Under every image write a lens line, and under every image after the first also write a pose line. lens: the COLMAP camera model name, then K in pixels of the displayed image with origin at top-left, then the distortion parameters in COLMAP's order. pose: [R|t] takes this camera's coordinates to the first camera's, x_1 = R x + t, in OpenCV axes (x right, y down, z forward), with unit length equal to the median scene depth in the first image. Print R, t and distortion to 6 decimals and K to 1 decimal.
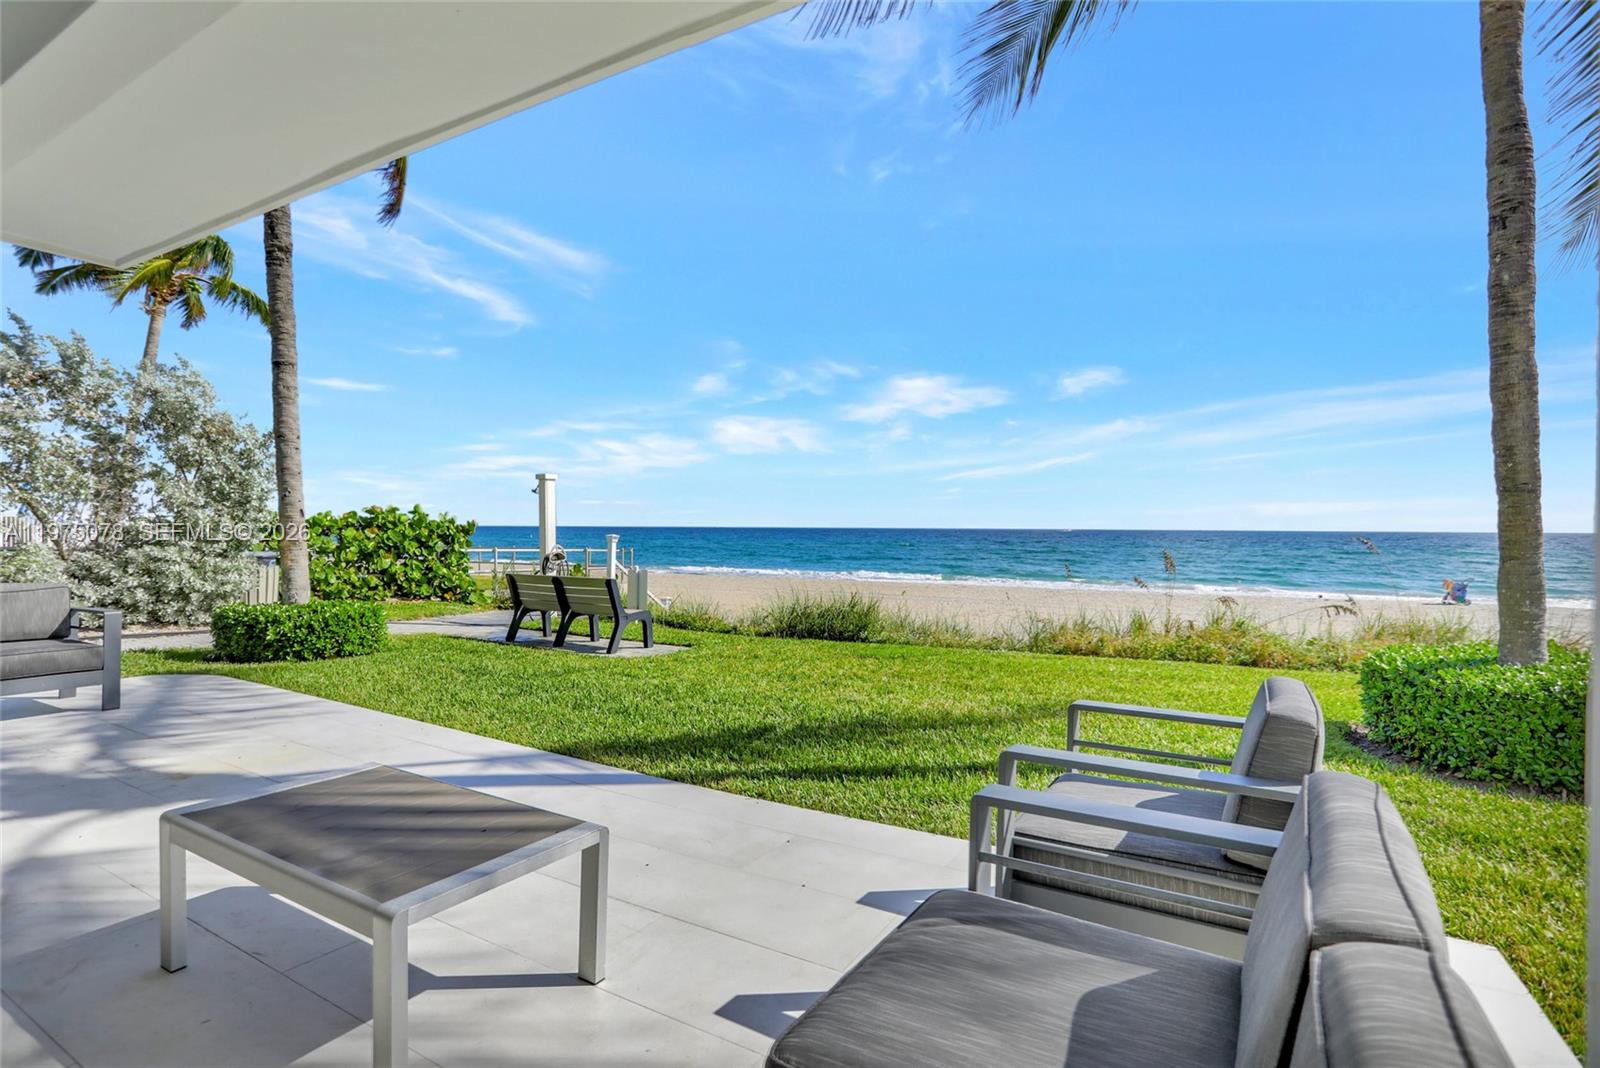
lens RADIAL K [[791.8, 0, 802.7], [0, 791.8, 529.1], [0, 0, 1]] dist [-0.041119, 0.011273]
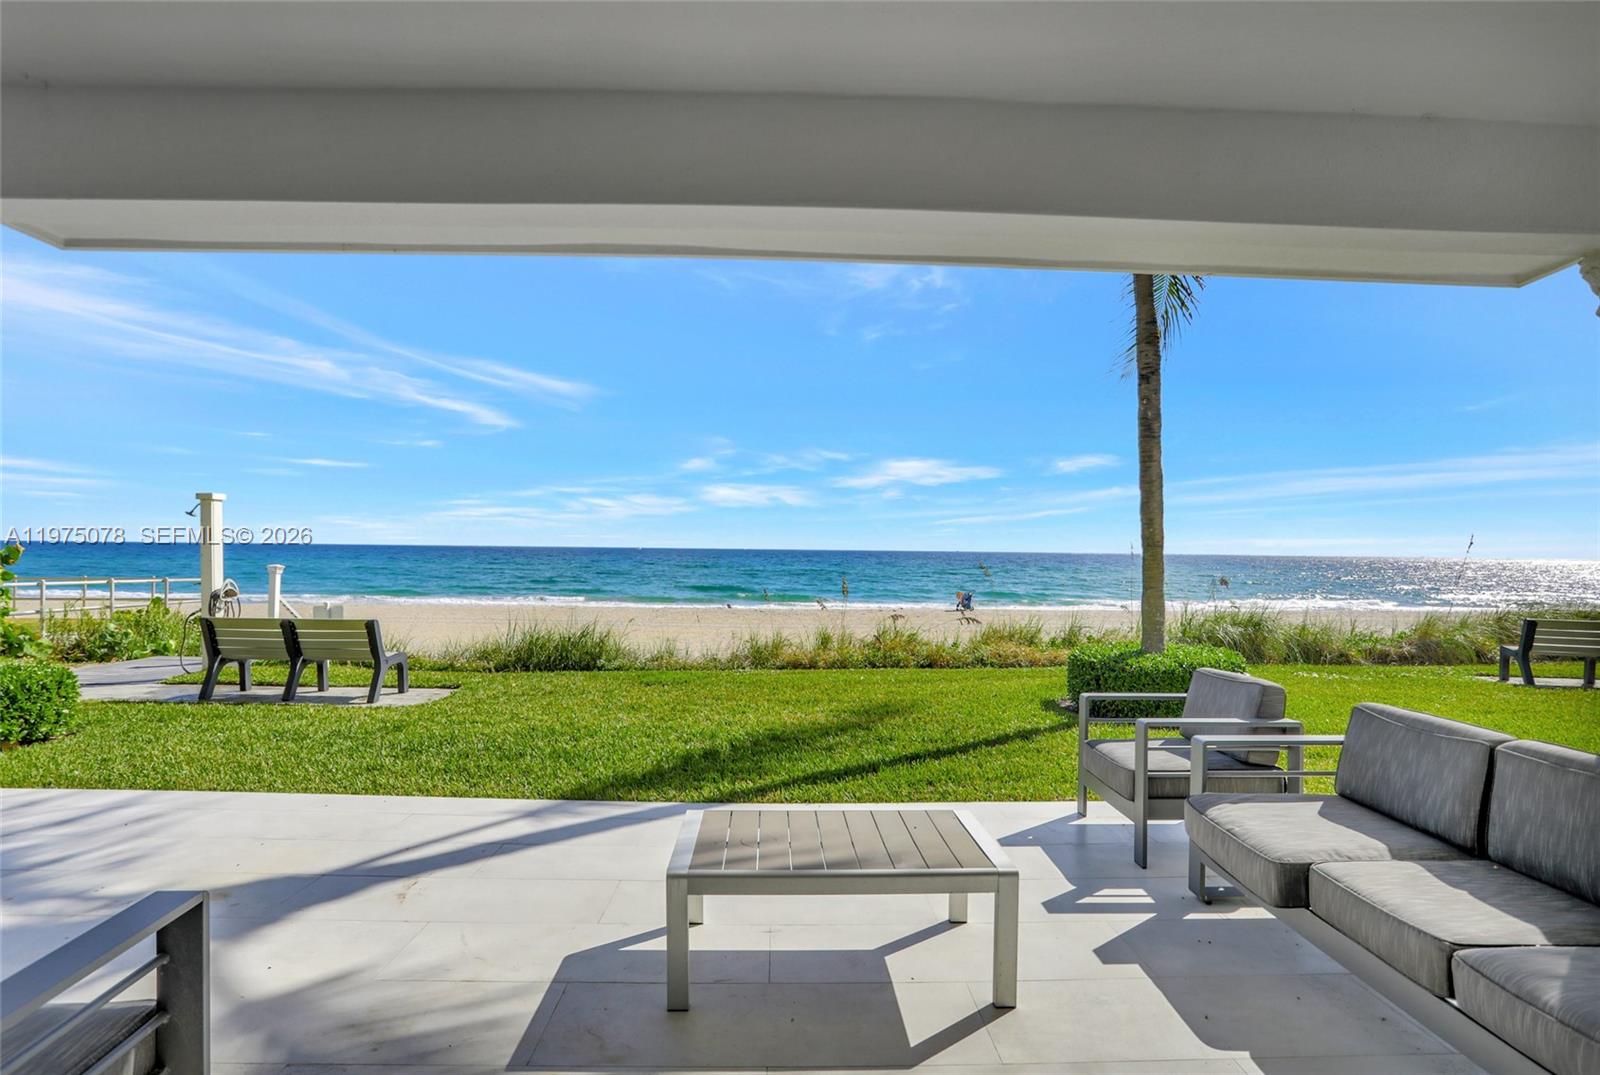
lens RADIAL K [[791.8, 0, 795.3], [0, 791.8, 531.0], [0, 0, 1]] dist [-0.041119, 0.011273]
pose [[0.856682, 0.015434, 0.515614, -0.275414], [-0.004886, 0.999750, -0.021807, -0.019786], [-0.515822, 0.016162, 0.856544, -0.013536]]
